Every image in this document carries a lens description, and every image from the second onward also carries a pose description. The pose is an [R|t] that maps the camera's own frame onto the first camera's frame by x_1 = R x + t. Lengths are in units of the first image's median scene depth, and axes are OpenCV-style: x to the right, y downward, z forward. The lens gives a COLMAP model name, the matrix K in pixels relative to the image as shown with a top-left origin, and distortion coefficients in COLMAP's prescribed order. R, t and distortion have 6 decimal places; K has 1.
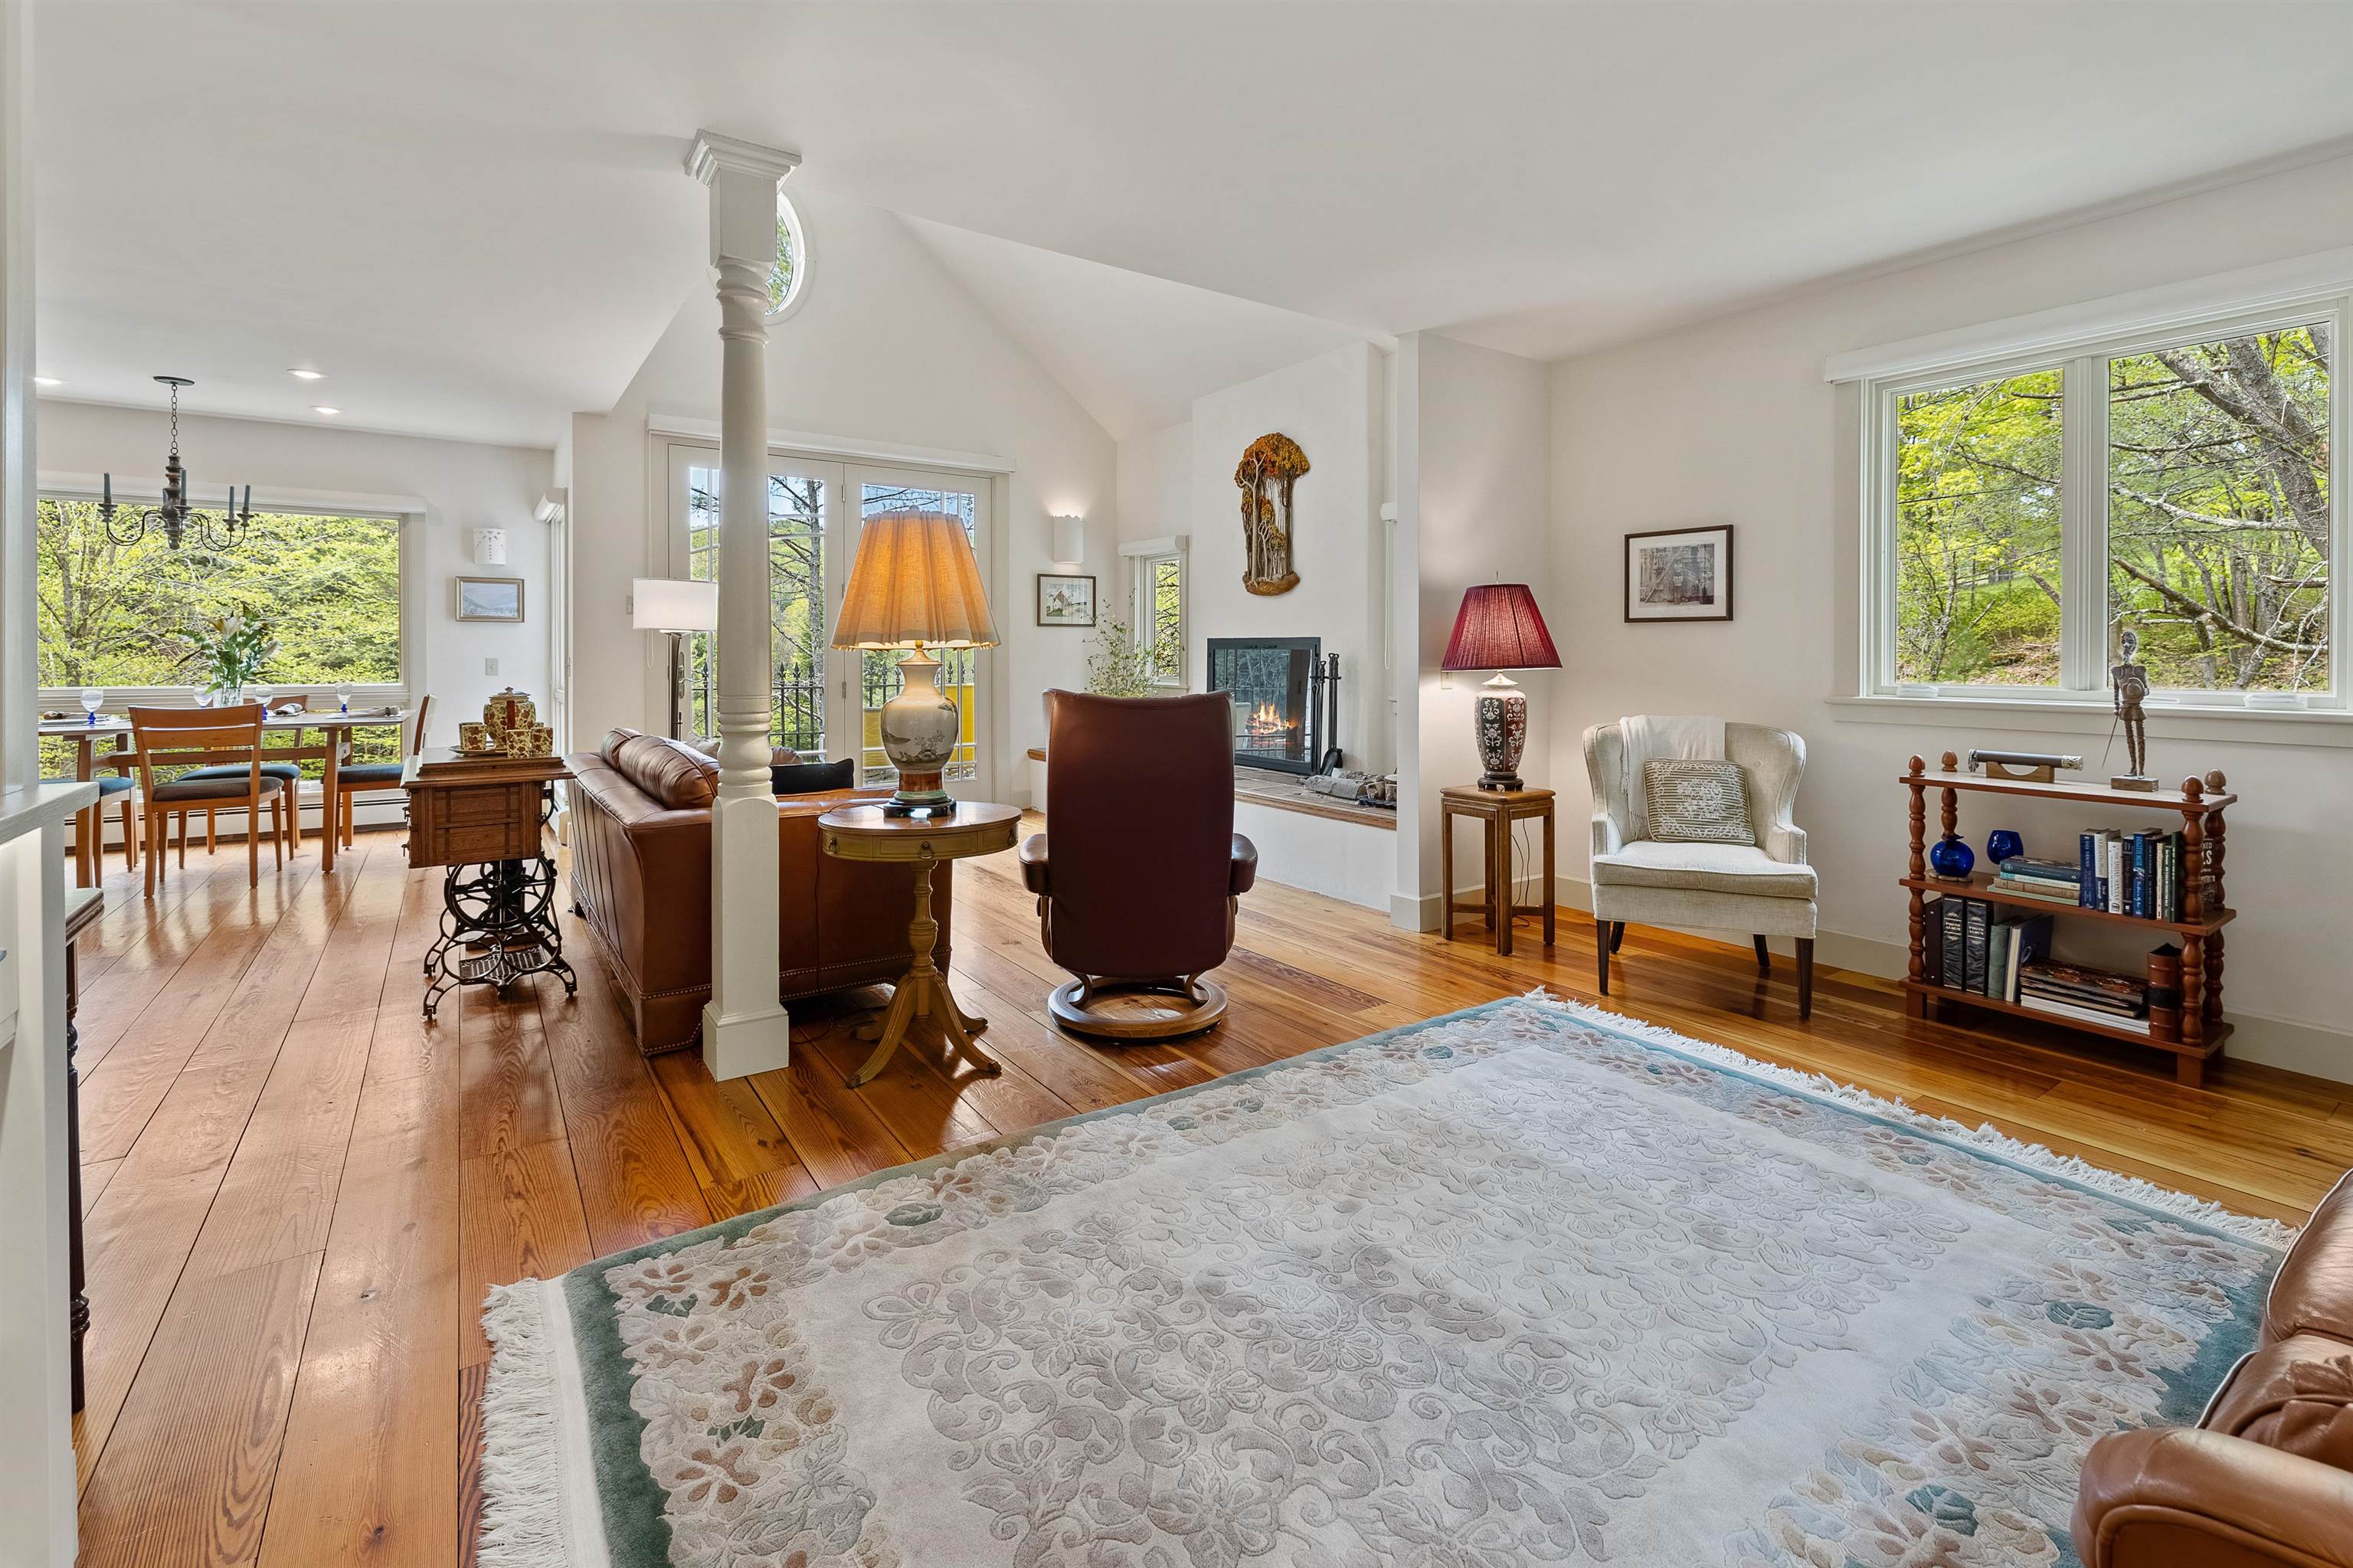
lens RADIAL K [[1046.9, 0, 1135.6], [0, 1046.9, 672.2], [0, 0, 1]] dist [-0.001808, -0.000088]
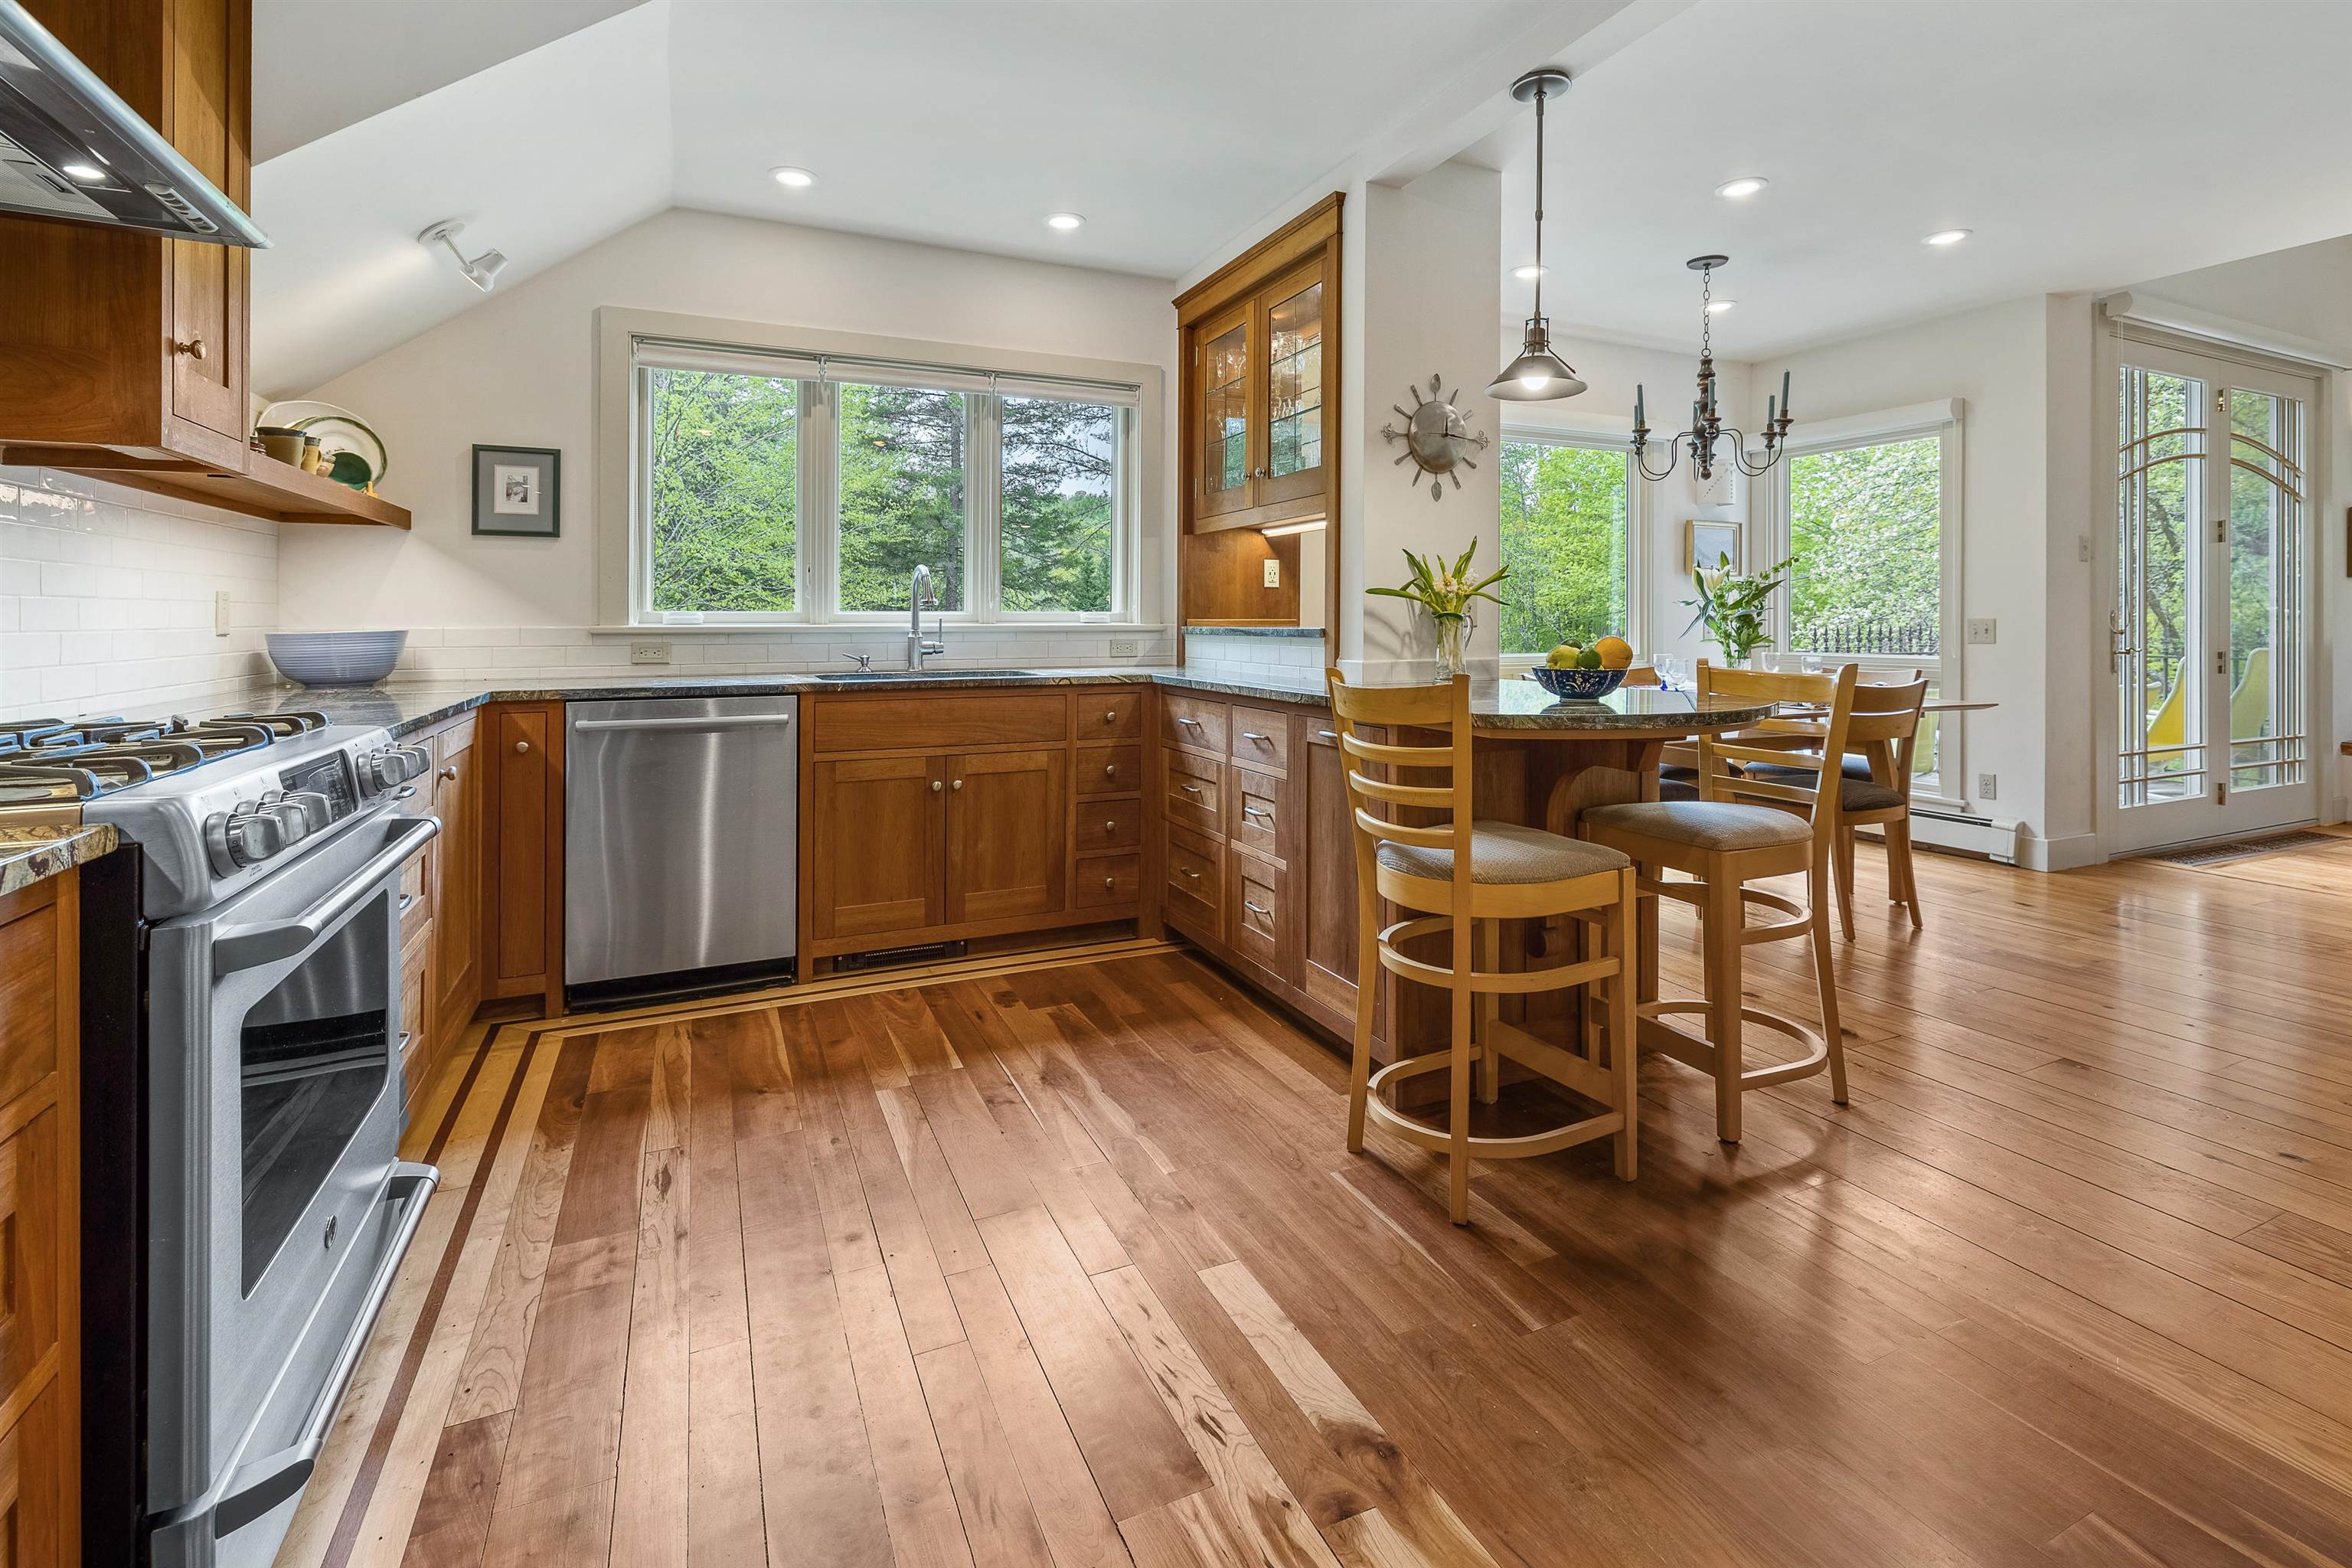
lens RADIAL K [[1046.4, 0, 1177.6], [0, 1046.4, 625.3], [0, 0, 1]] dist [-0.001808, -0.000088]
pose [[0.989286, -0.003013, -0.145962, -0.978290], [0.000489, 0.999850, -0.017326, 0.002149], [0.145992, 0.017069, 0.989138, 0.193065]]
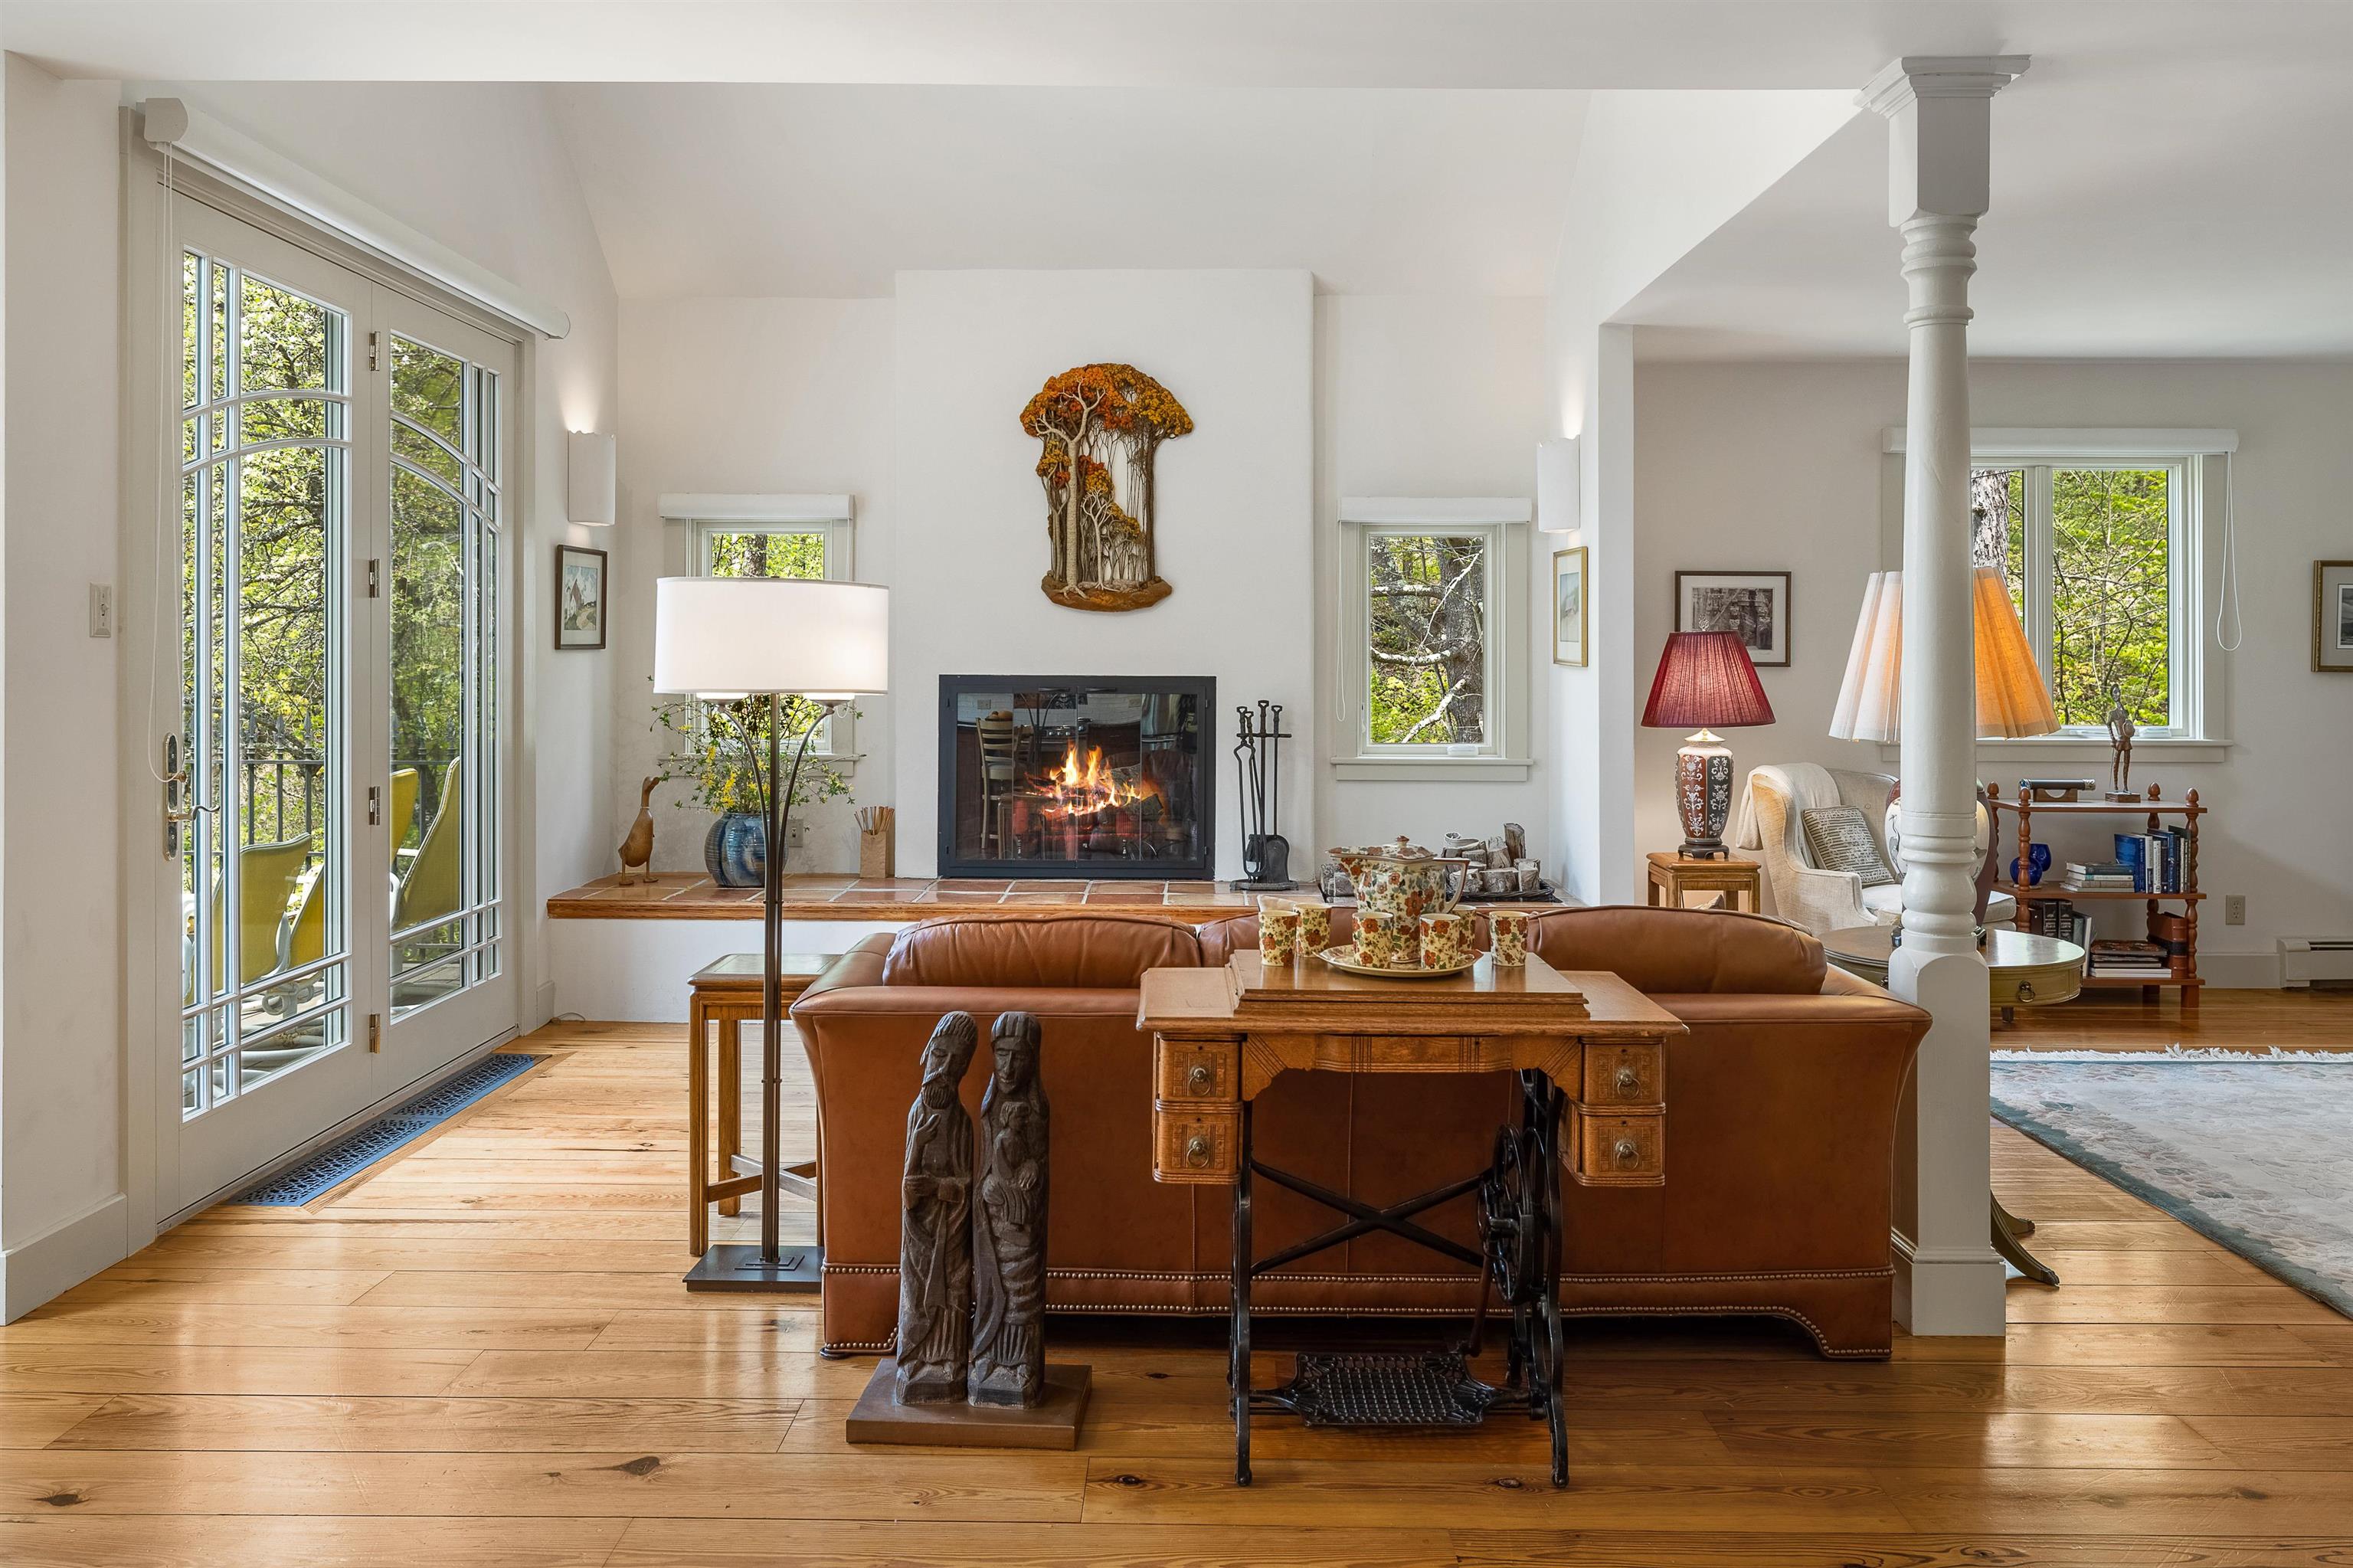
lens RADIAL K [[1736.3, 0, 1202.7], [0, 1736.3, 654.5], [0, 0, 1]] dist [0.001508, 0.001545]
pose [[0.539381, -0.002782, 0.842058, -0.751730], [0.016177, 0.999844, -0.007059, -0.038655], [-0.841907, 0.017430, 0.539342, 0.378159]]
